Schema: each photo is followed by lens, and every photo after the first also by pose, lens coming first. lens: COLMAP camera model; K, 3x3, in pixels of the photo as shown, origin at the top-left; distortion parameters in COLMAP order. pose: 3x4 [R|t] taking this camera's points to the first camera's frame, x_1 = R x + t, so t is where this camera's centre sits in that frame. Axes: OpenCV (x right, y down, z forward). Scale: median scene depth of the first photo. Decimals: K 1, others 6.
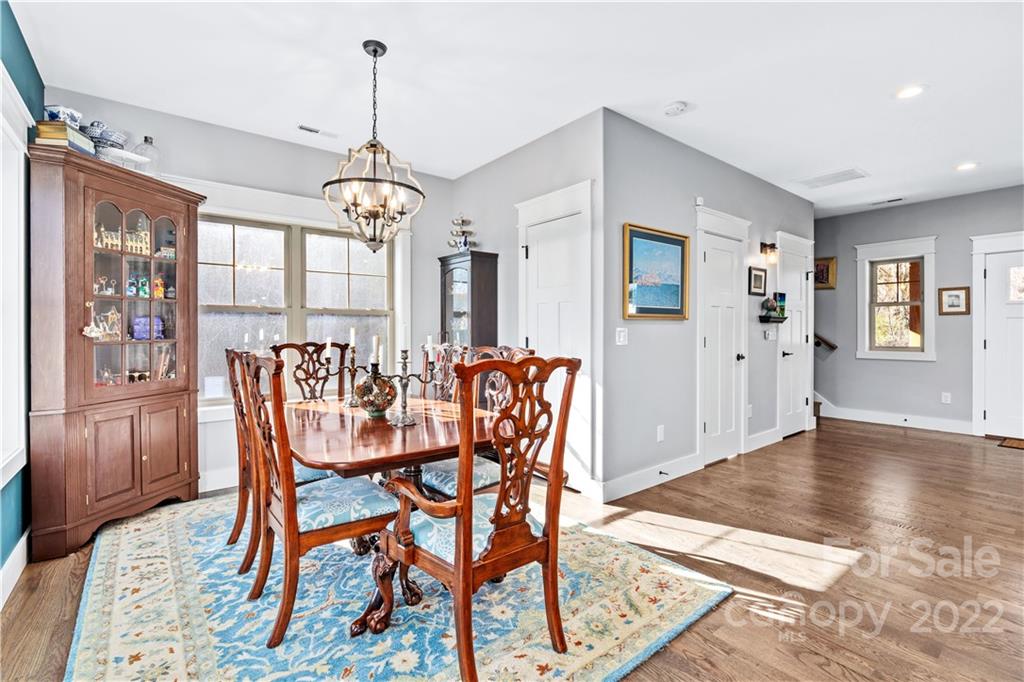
lens RADIAL K [[466.0, 0, 514.6], [0, 466.0, 332.4], [0, 0, 1]] dist [0.000688, 0.000134]
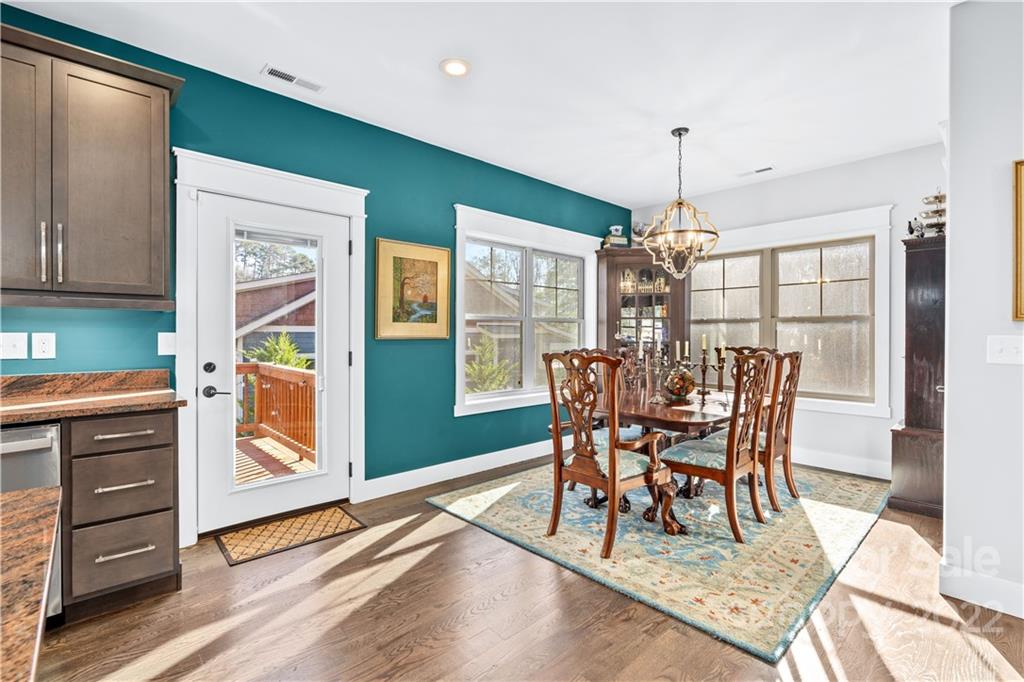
lens RADIAL K [[466.0, 0, 514.4], [0, 466.0, 338.7], [0, 0, 1]] dist [0.000688, 0.000134]
pose [[0.077499, 0.008882, -0.996953, 0.747082], [-0.010703, 0.999910, 0.008076, -0.002031], [0.996935, 0.010045, 0.077587, 0.296785]]
